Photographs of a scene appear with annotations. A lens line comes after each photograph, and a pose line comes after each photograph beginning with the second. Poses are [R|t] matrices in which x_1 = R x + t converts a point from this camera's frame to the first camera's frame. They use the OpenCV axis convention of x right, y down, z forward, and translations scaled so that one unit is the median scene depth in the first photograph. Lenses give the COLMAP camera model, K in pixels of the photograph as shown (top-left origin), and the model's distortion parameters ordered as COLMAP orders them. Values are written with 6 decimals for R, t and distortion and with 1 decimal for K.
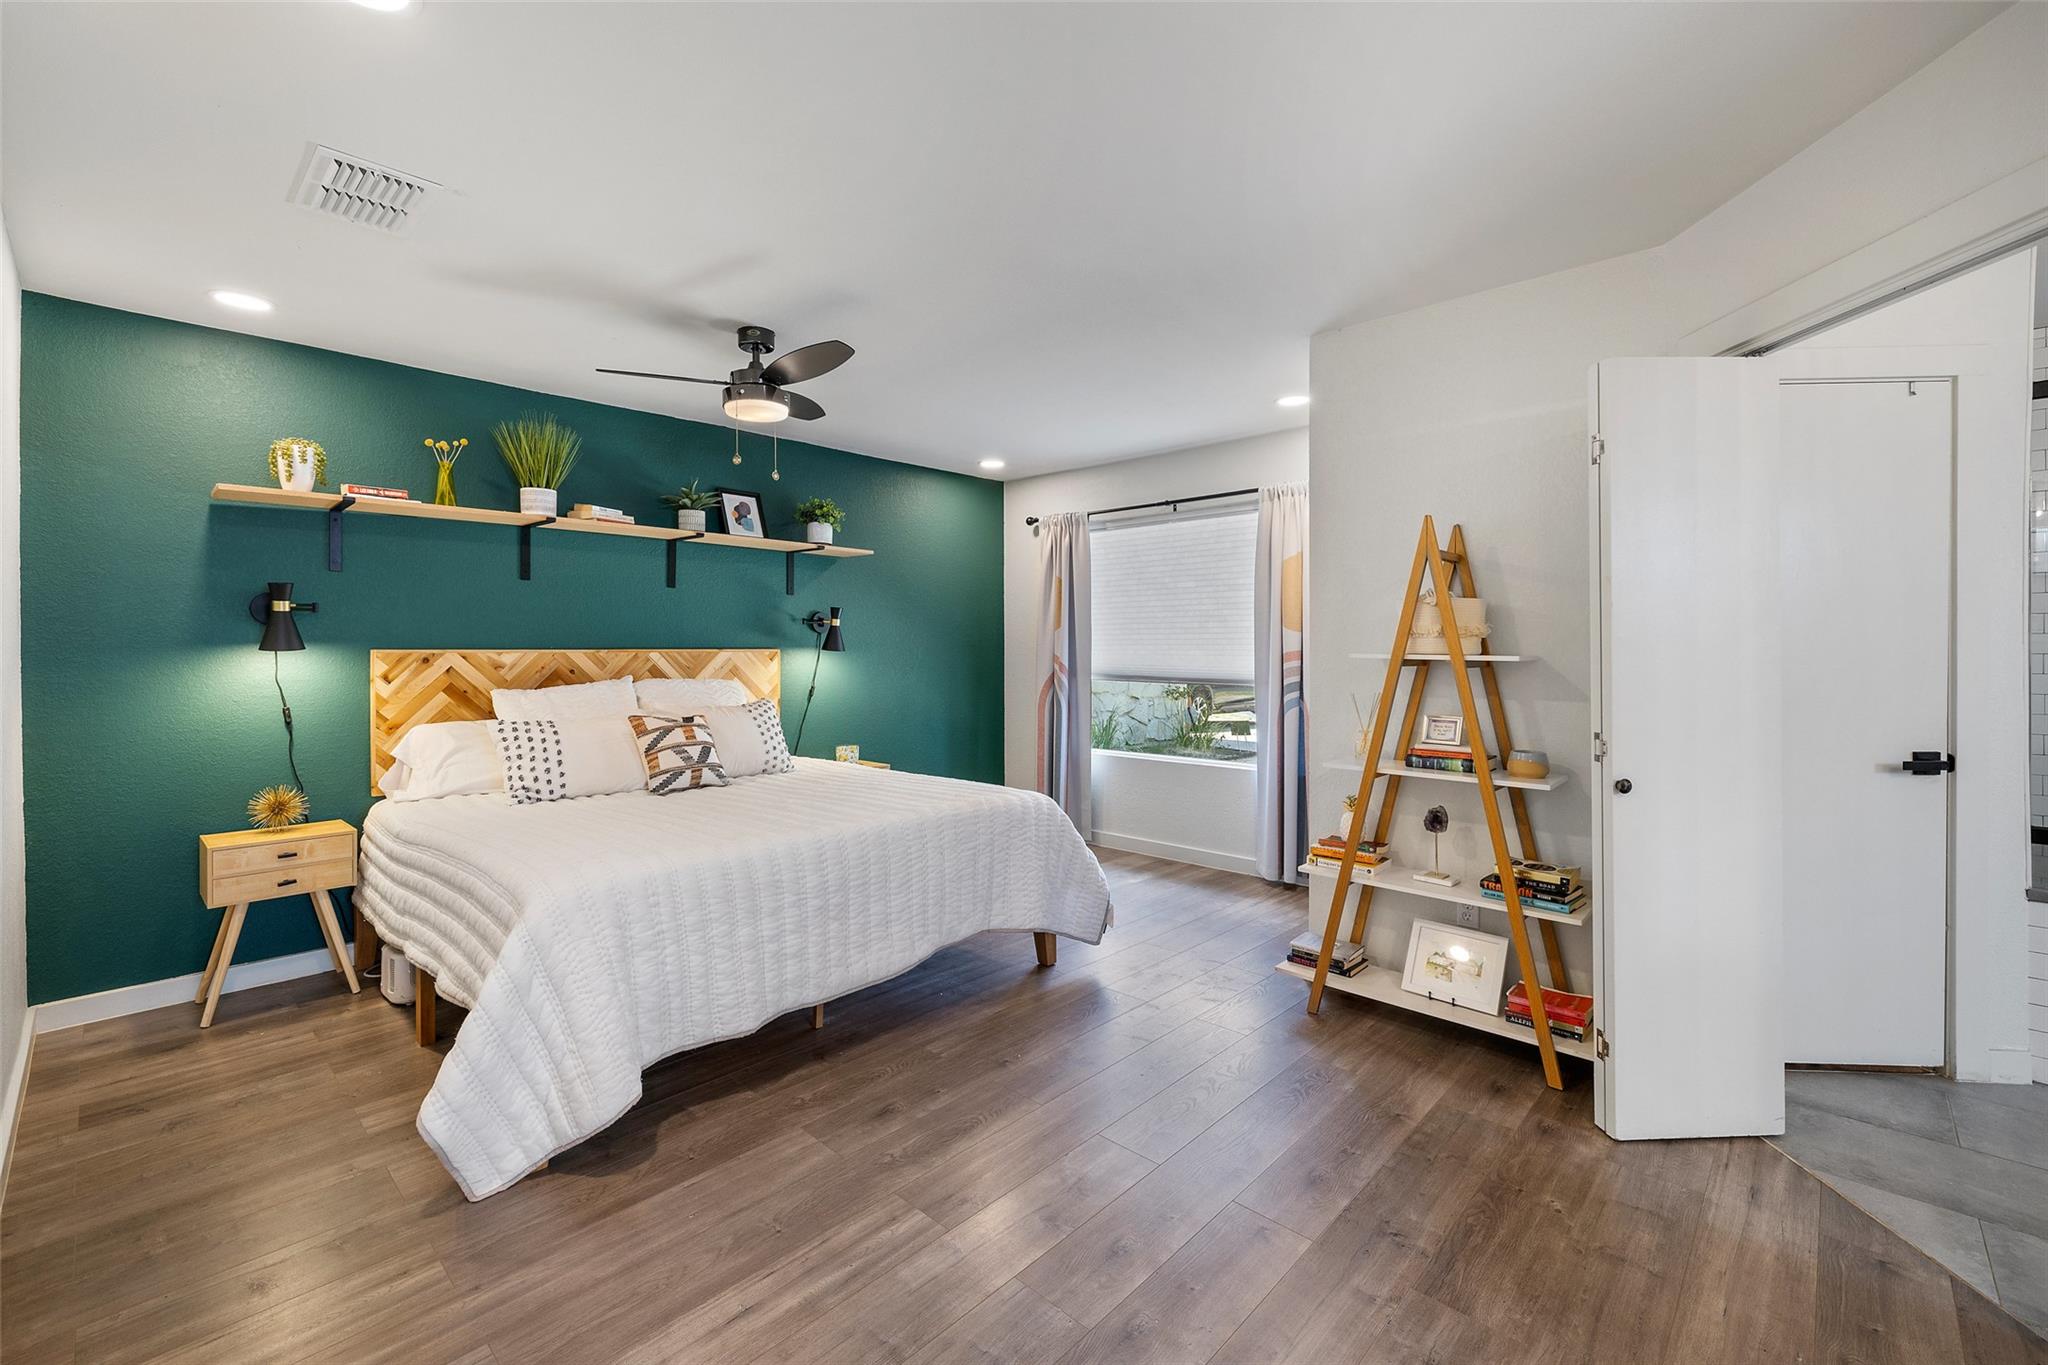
lens RADIAL K [[868.8, 0, 1029.5], [0, 868.8, 676.5], [0, 0, 1]] dist [0.002961, 0.000433]
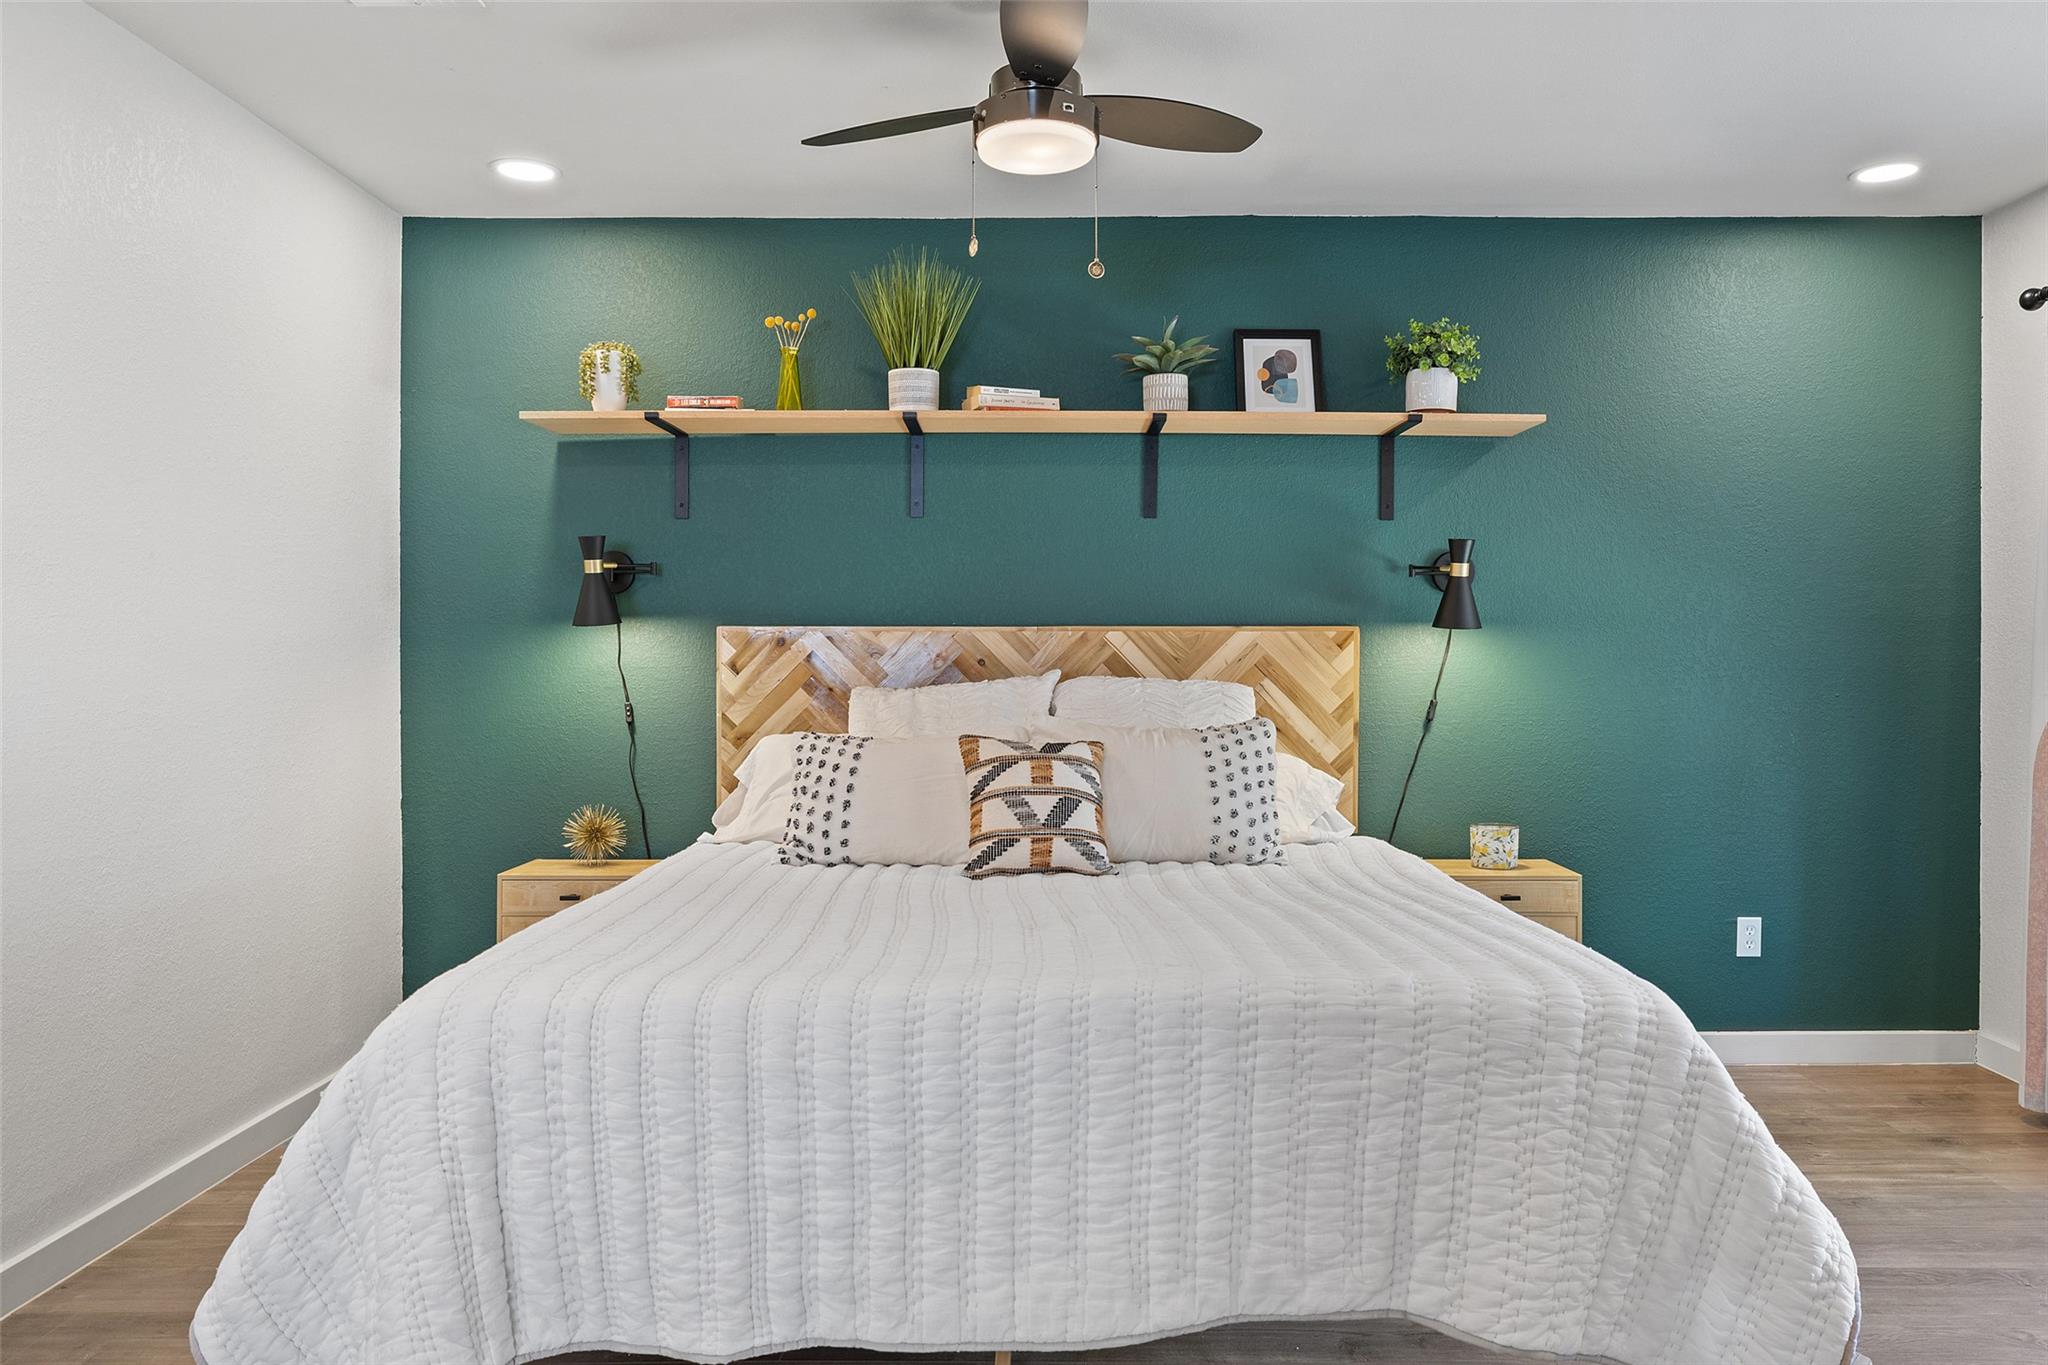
lens RADIAL K [[1440.8, 0, 1027.6], [0, 1440.8, 674.7], [0, 0, 1]] dist [0.002175, 0.001021]
pose [[0.684415, 0.012939, -0.728978, 0.272403], [-0.024383, 0.999689, -0.005148, 0.008812], [0.728685, 0.021298, 0.684518, 0.372181]]
